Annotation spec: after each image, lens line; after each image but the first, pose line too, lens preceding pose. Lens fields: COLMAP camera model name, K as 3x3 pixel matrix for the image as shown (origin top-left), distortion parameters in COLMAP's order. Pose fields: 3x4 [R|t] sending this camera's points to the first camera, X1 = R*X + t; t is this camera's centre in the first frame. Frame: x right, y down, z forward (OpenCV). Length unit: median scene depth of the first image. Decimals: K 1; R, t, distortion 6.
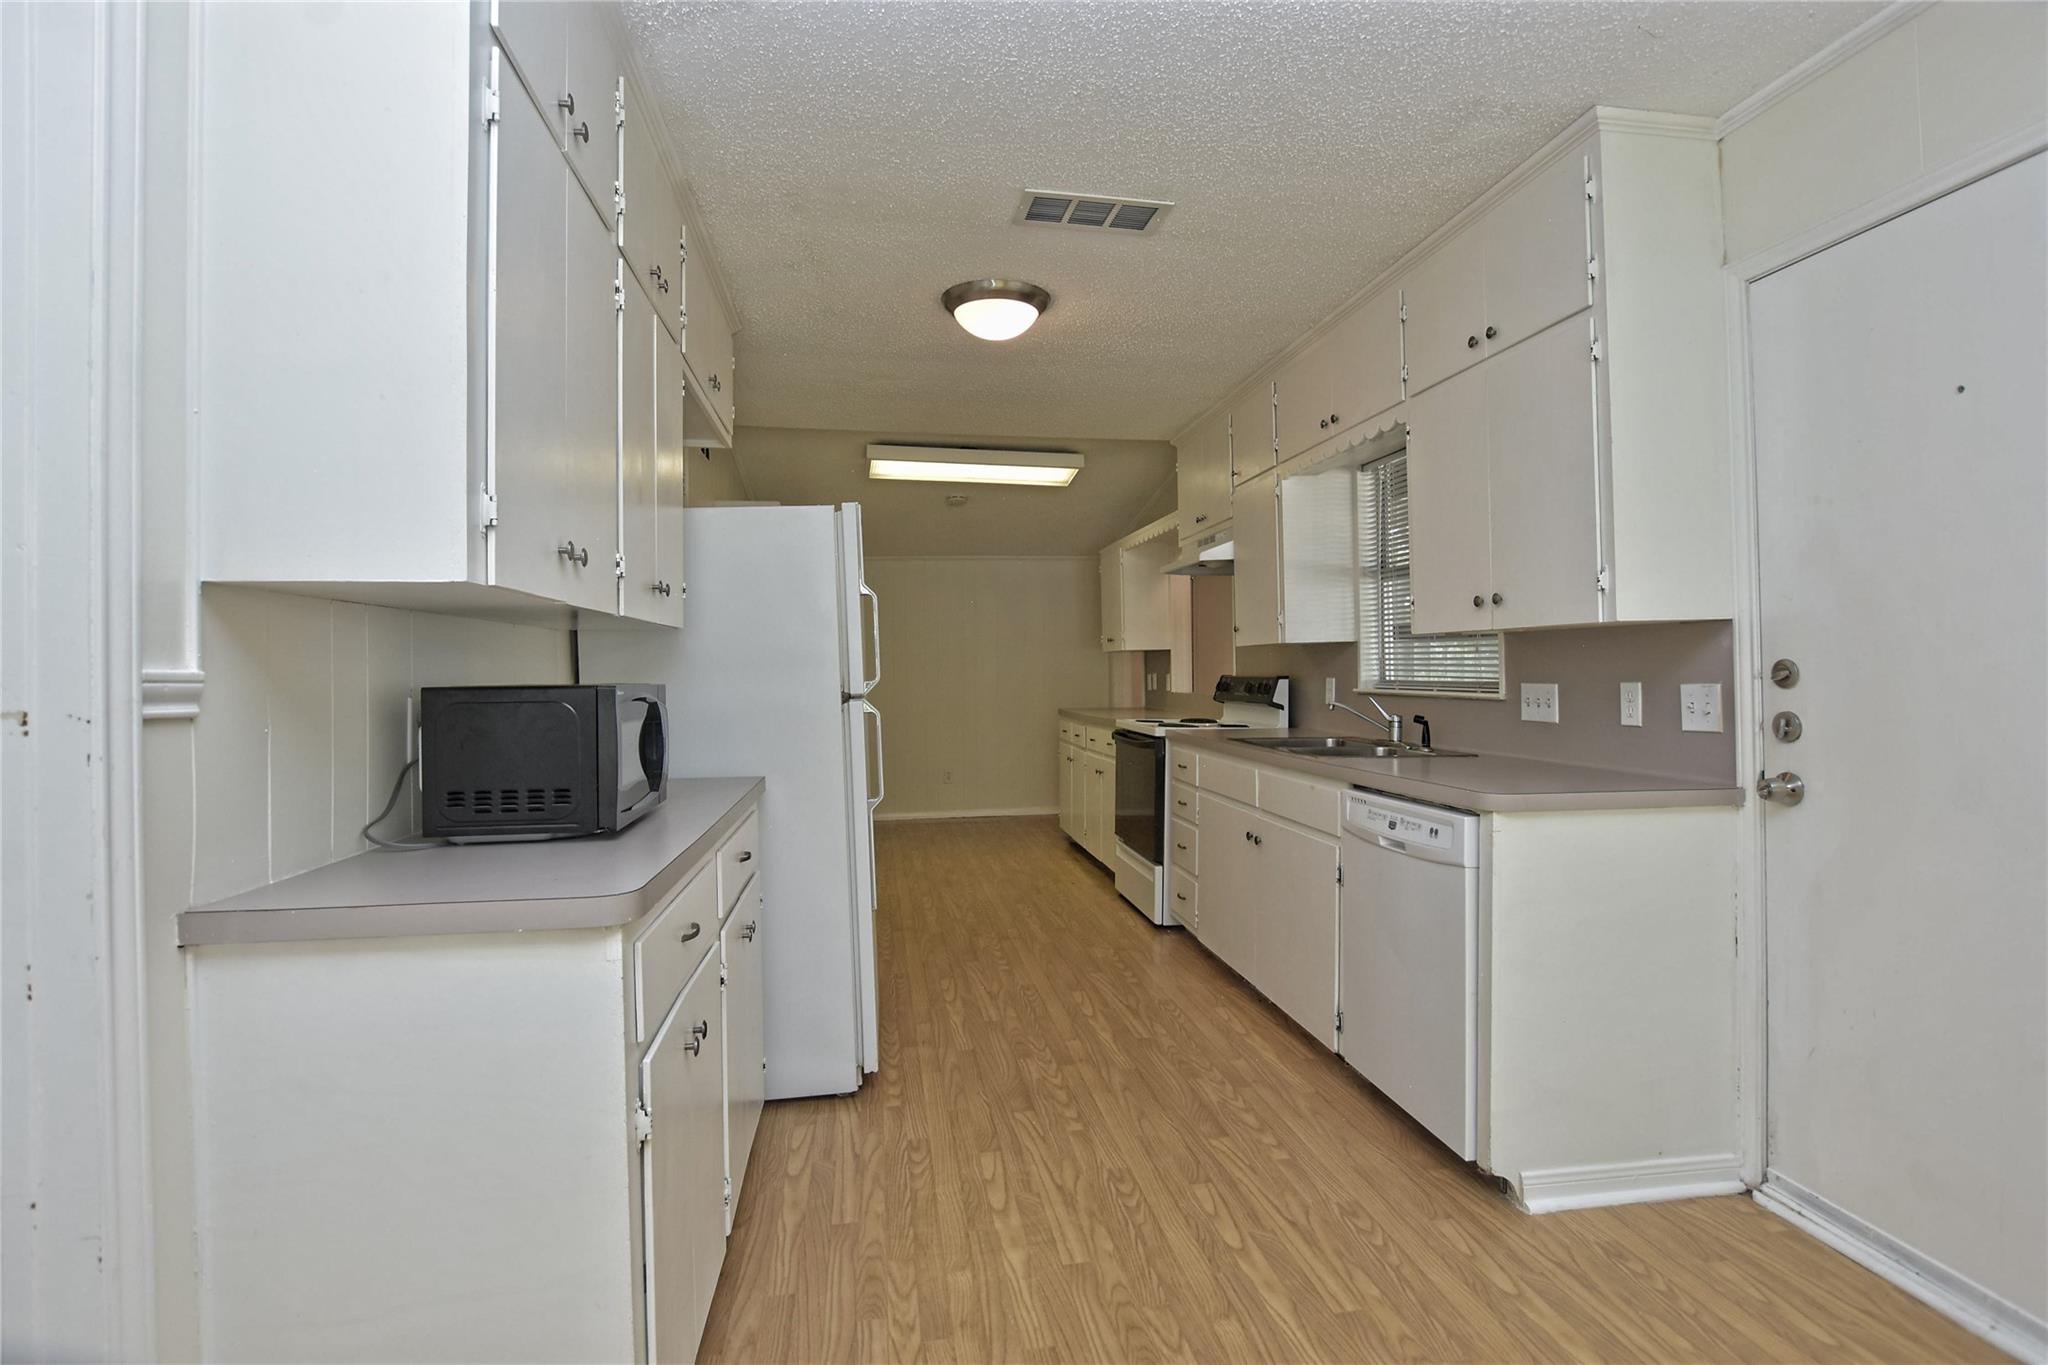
lens RADIAL K [[988.6, 0, 1024.9], [0, 988.6, 673.5], [0, 0, 1]] dist [-0.028155, 0.004009]
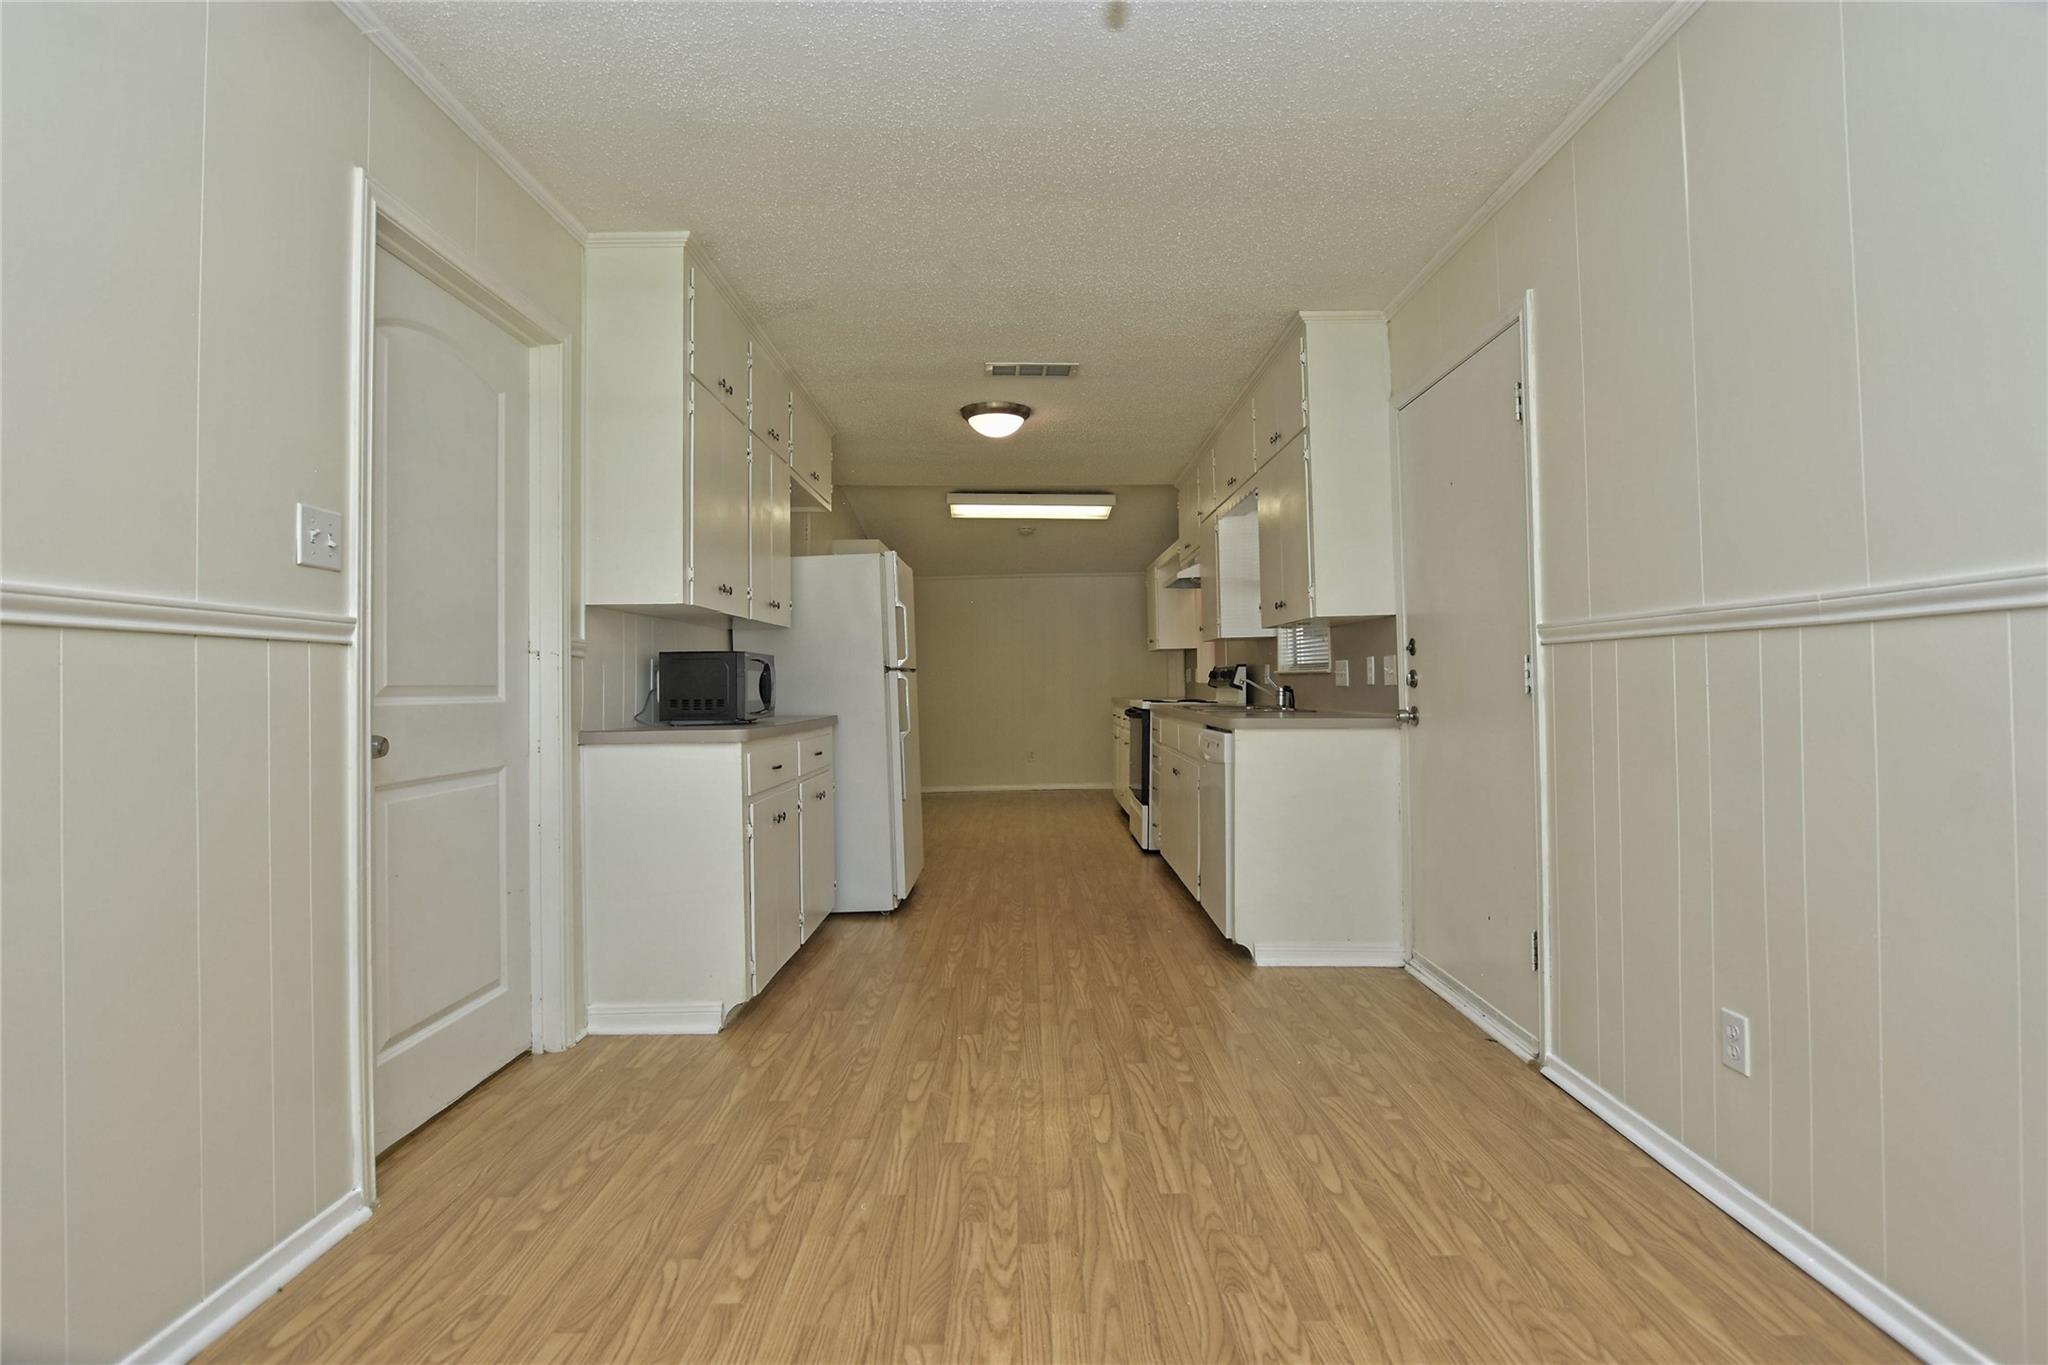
lens RADIAL K [[988.6, 0, 1024.9], [0, 988.6, 673.5], [0, 0, 1]] dist [-0.028155, 0.004009]
pose [[0.988011, -0.001905, -0.154373, 0.313435], [0.000195, 0.999938, -0.011092, 0.051929], [0.154384, 0.010929, 0.987950, -0.619719]]
